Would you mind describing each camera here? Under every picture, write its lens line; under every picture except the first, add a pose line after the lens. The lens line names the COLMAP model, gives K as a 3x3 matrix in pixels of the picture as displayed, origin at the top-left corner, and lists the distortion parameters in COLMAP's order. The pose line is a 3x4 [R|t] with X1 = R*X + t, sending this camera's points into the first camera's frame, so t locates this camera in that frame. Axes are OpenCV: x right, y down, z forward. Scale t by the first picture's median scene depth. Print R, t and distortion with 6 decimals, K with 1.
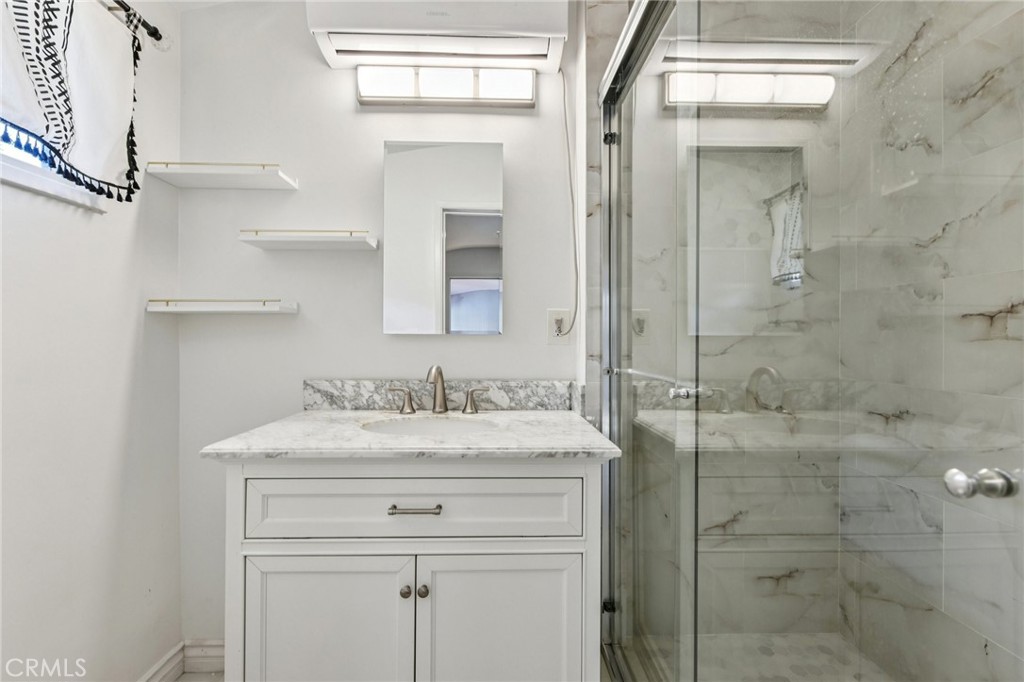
lens RADIAL K [[472.5, 0, 507.7], [0, 472.5, 340.5], [0, 0, 1]] dist [0.008556, -0.002637]
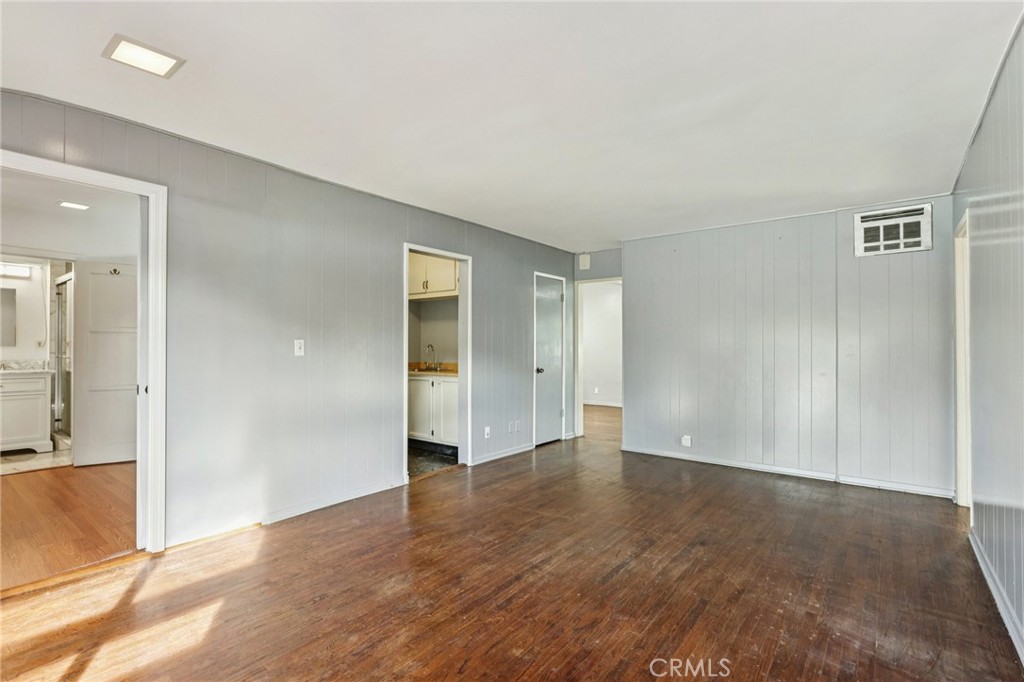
lens RADIAL K [[496.5, 0, 515.7], [0, 496.5, 345.8], [0, 0, 1]] dist [-0.003726, -0.000280]
pose [[0.651928, 0.005327, 0.758263, -0.366772], [-0.009802, 0.999951, 0.001403, -0.059353], [-0.758218, -0.008347, 0.651948, -4.031327]]
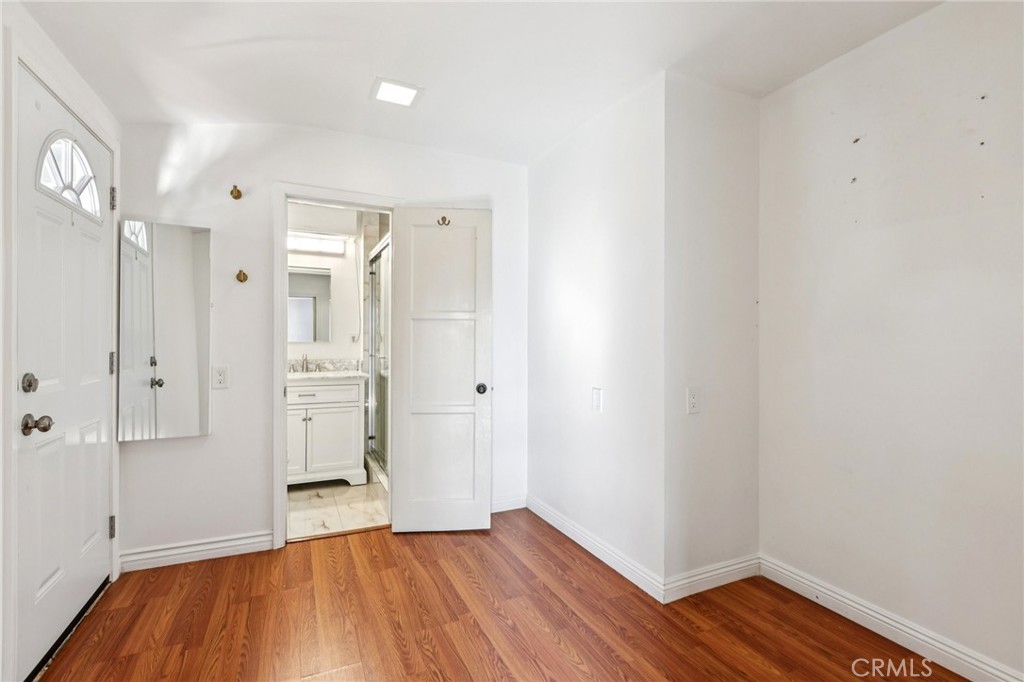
lens RADIAL K [[472.5, 0, 507.9], [0, 472.5, 336.2], [0, 0, 1]] dist [0.008556, -0.002637]
pose [[0.921456, 0.004493, 0.388457, -0.128181], [-0.004514, 0.999989, -0.000860, -0.048985], [-0.388457, -0.000961, 0.921466, -1.847951]]
